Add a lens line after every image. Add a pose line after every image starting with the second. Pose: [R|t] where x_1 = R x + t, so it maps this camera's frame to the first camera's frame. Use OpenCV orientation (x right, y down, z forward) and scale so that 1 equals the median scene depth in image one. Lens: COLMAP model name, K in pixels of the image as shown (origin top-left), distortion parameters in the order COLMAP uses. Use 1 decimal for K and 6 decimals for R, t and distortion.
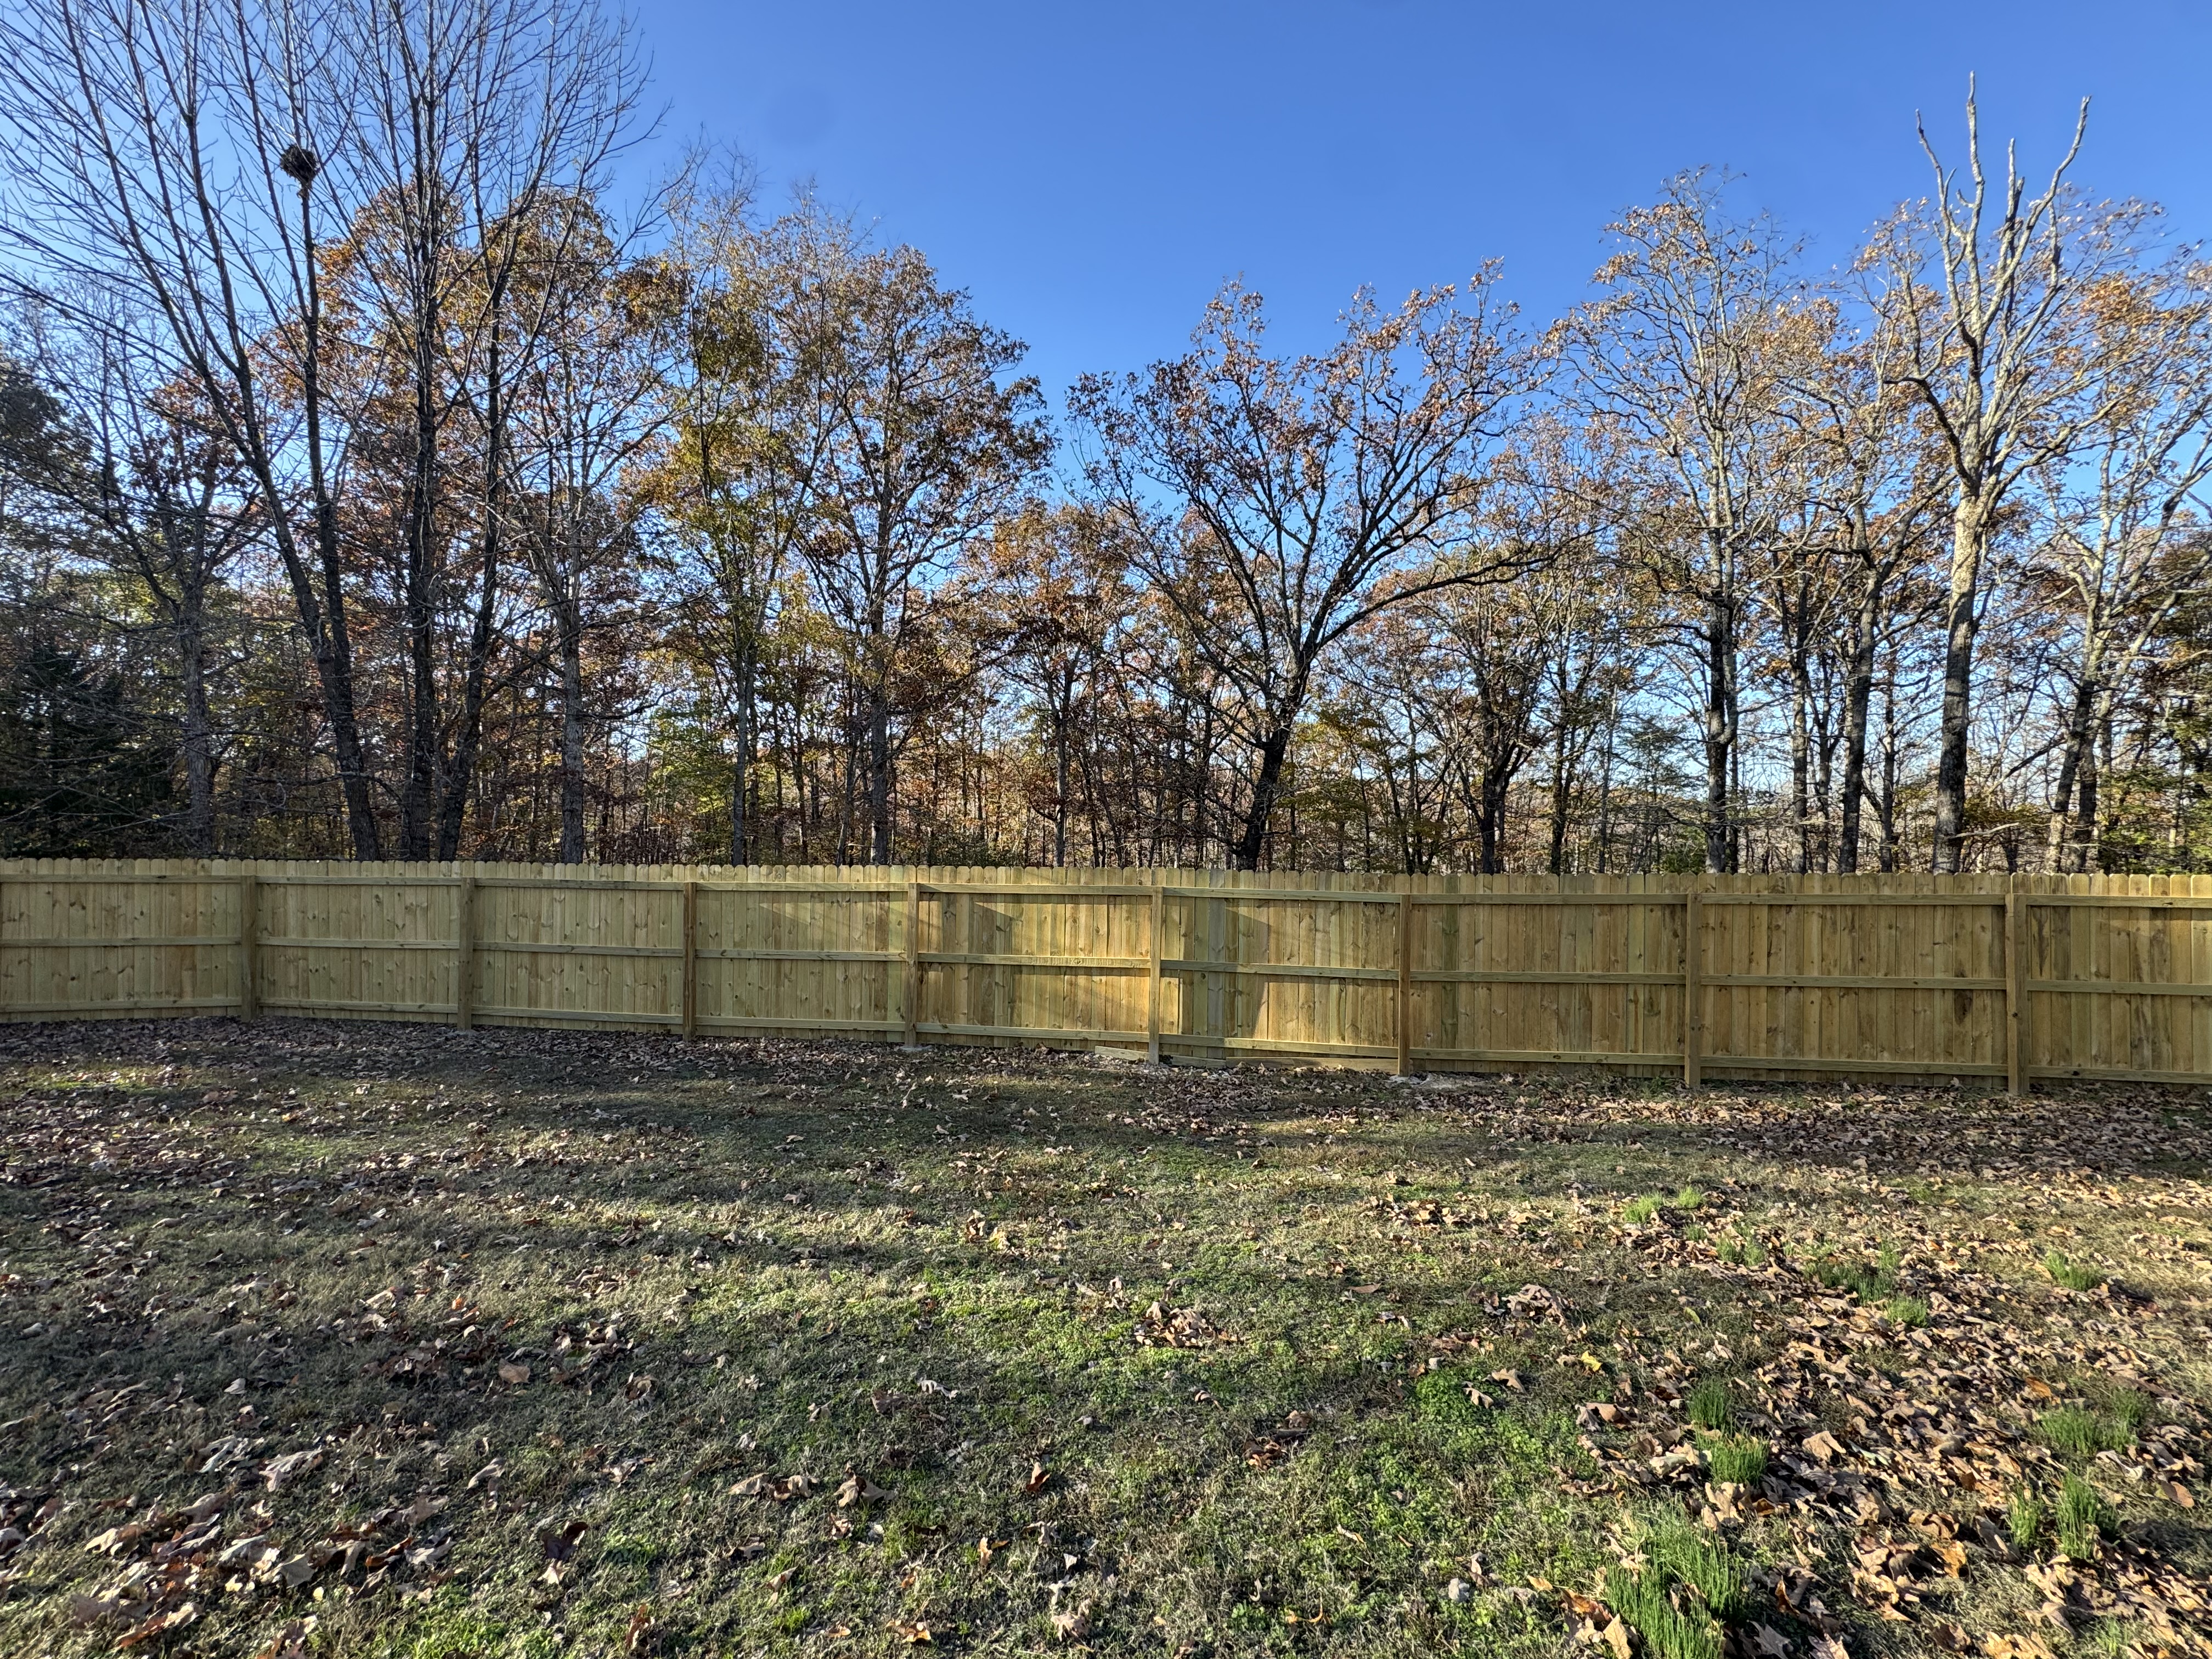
lens RADIAL K [[884.7, 0, 1106.0], [0, 884.7, 829.5], [0, 0, 1]] dist [-0.001121, 0.000214]
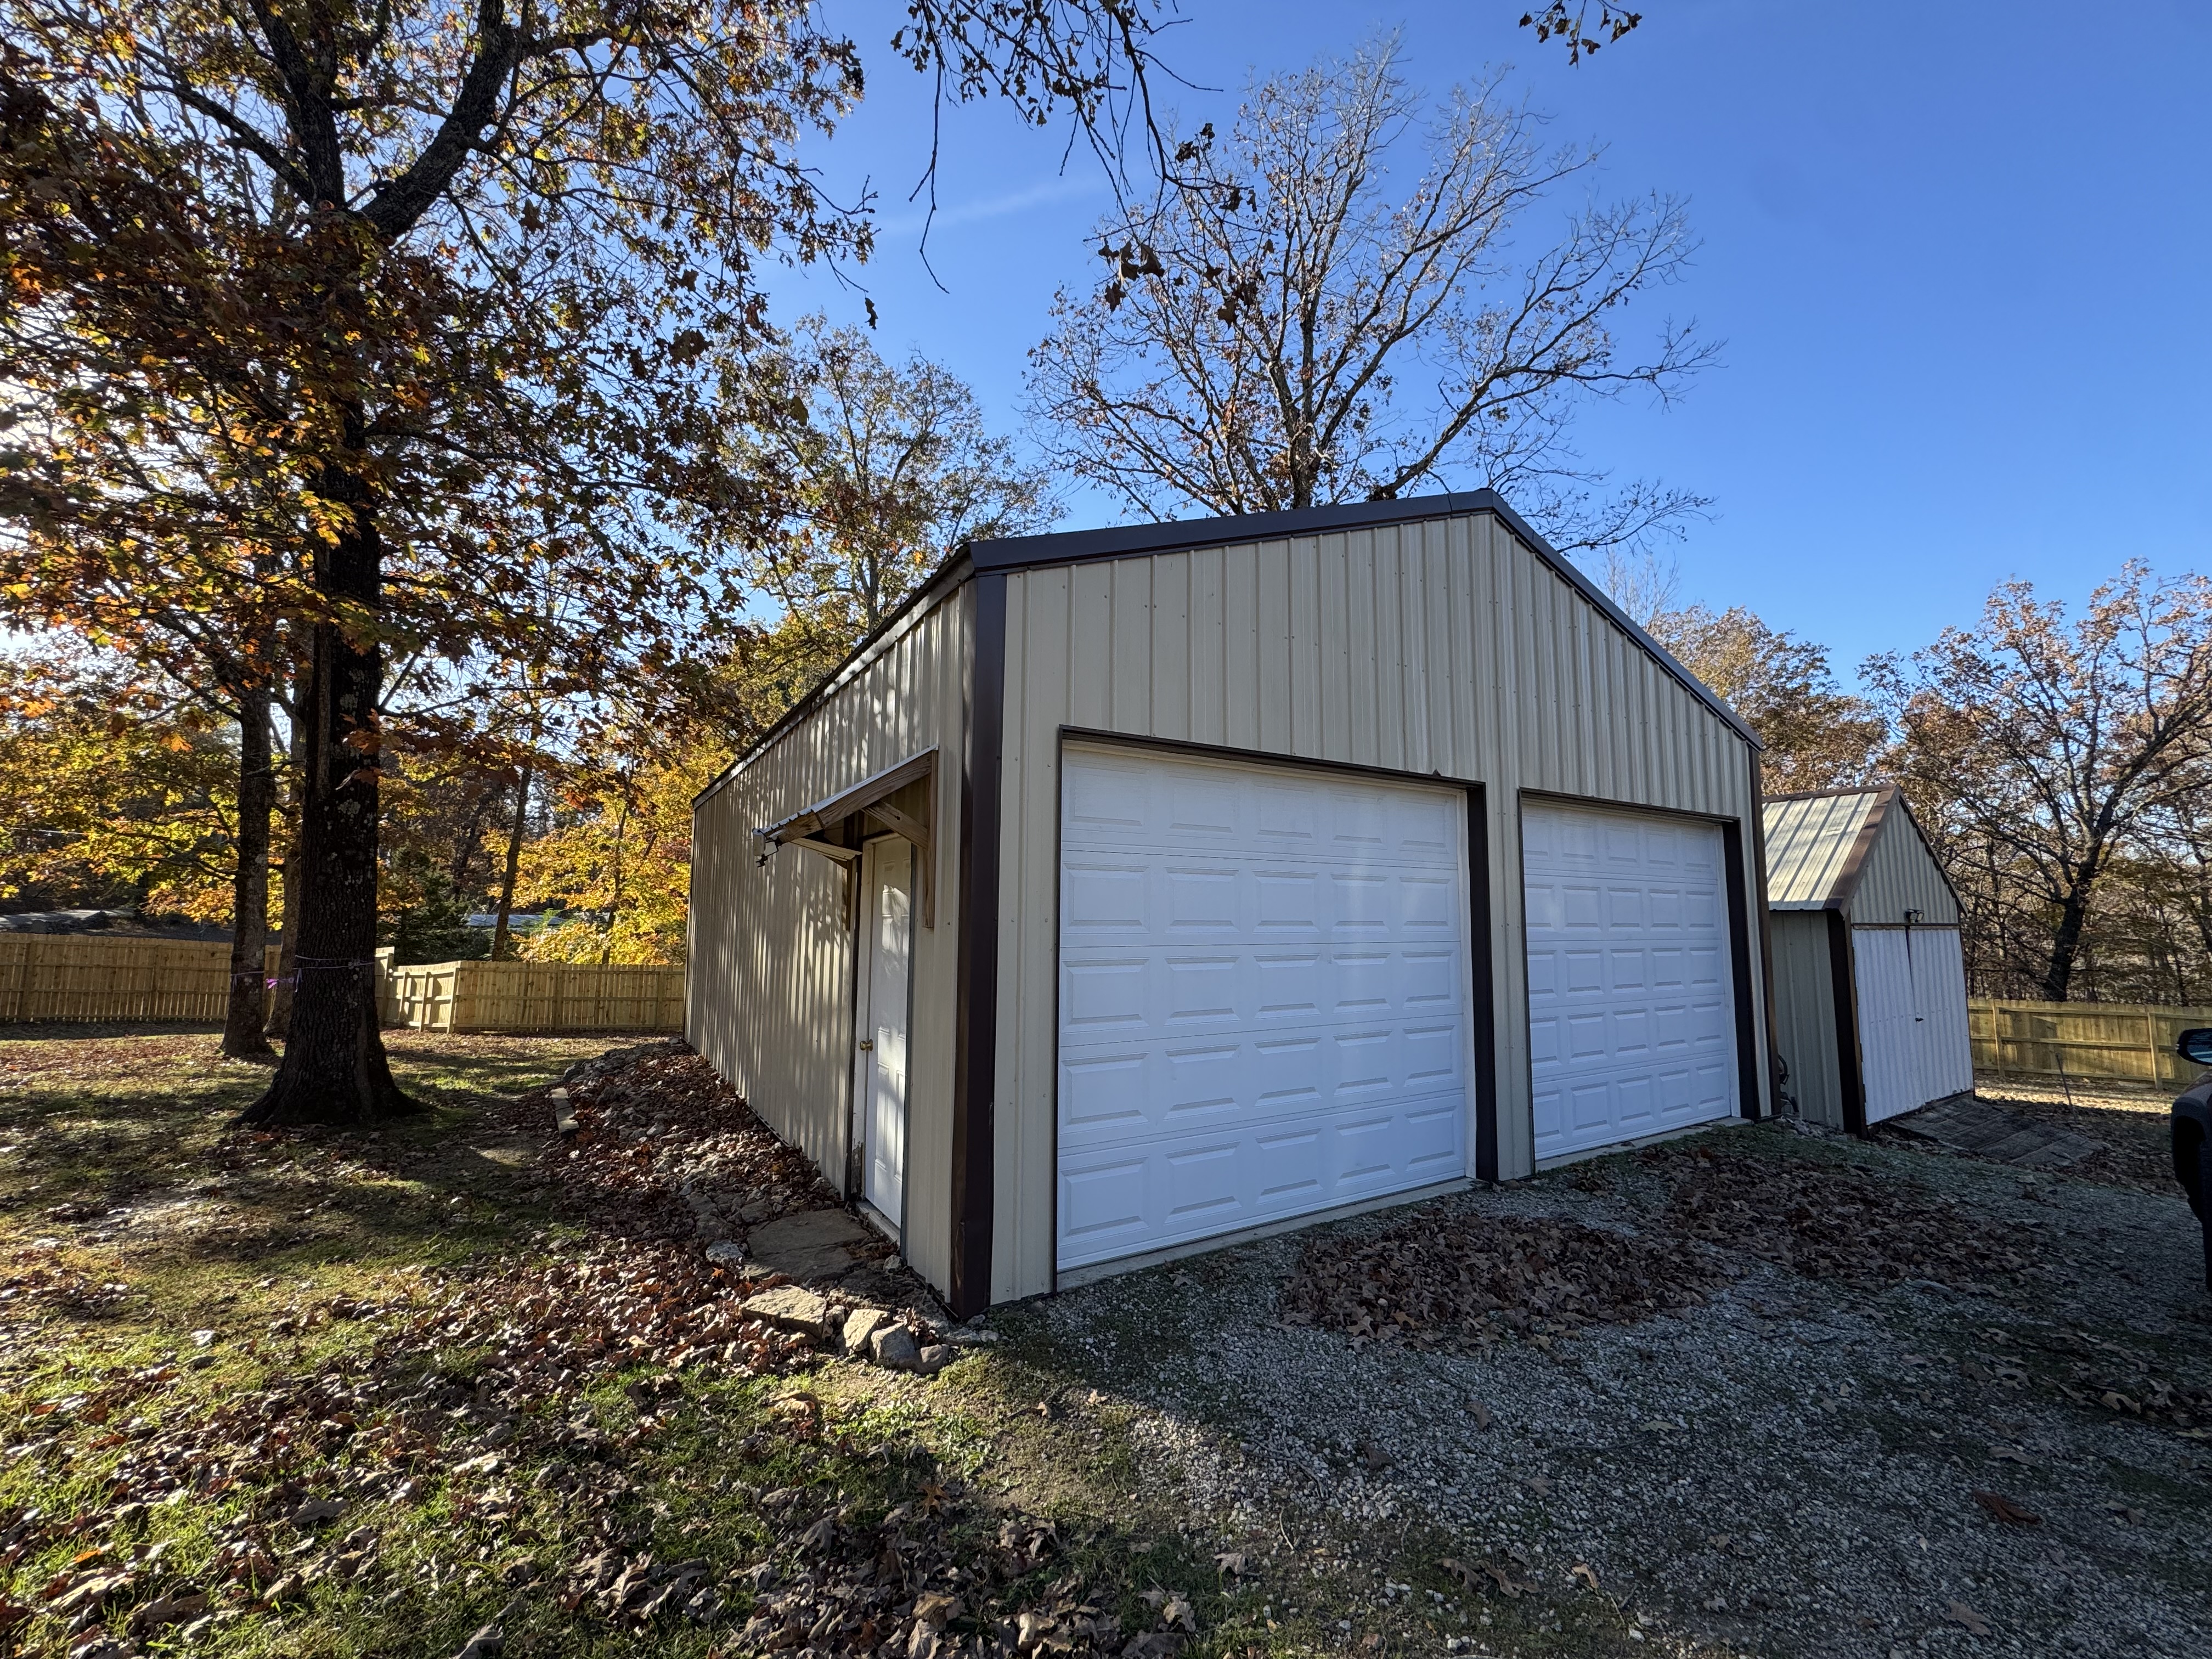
lens RADIAL K [[884.7, 0, 1106.0], [0, 884.7, 829.5], [0, 0, 1]] dist [-0.001121, 0.000214]
pose [[0.860629, -0.062447, -0.505389, -0.575188], [-0.002992, 0.991815, -0.127646, -0.055776], [0.509224, 0.111368, 0.853398, -1.264167]]
